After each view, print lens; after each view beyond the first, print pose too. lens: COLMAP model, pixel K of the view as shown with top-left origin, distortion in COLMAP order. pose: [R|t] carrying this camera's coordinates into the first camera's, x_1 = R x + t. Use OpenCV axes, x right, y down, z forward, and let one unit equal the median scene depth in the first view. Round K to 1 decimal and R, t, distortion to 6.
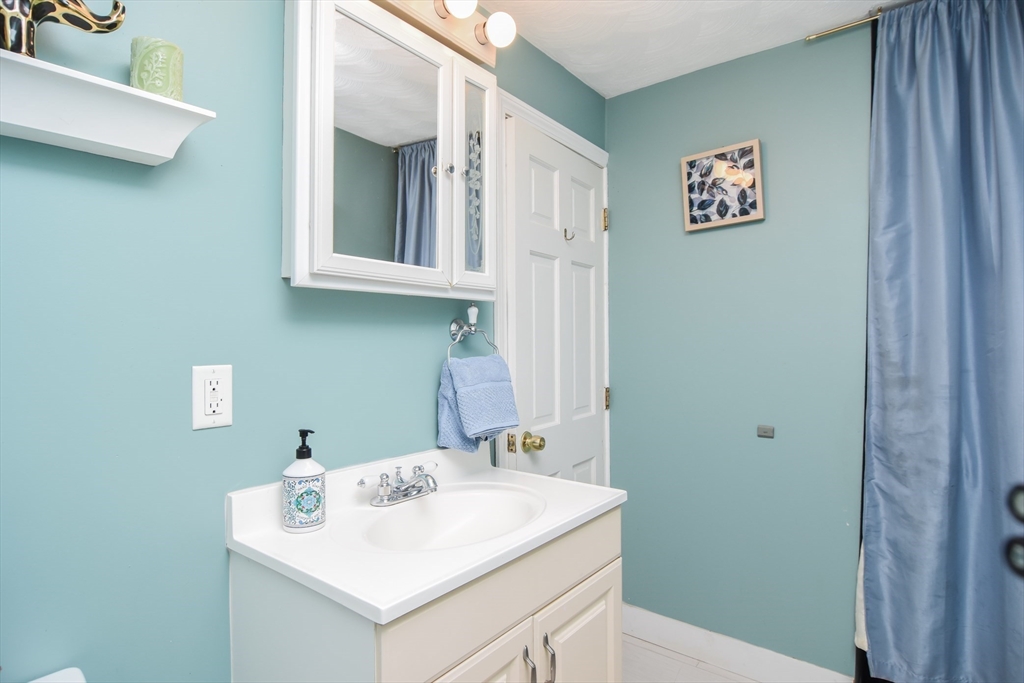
lens RADIAL K [[548.2, 0, 510.1], [0, 548.2, 338.0], [0, 0, 1]] dist [-0.012854, -0.001758]
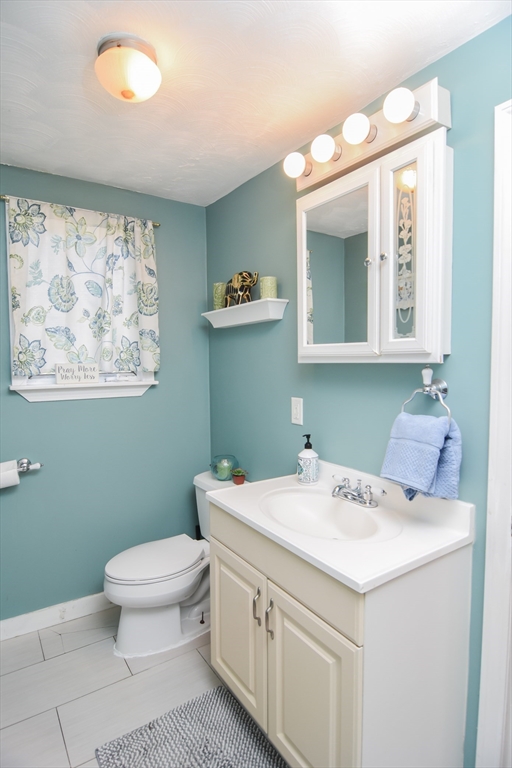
lens RADIAL K [[411.2, 0, 256.0], [0, 411.2, 384.0], [0, 0, 1]] dist [-0.012854, -0.001758]
pose [[-0.325746, 0.066512, -0.943115, 0.830542], [0.019601, 0.997783, 0.063597, -0.088669], [0.945254, 0.002230, -0.326327, 0.994550]]
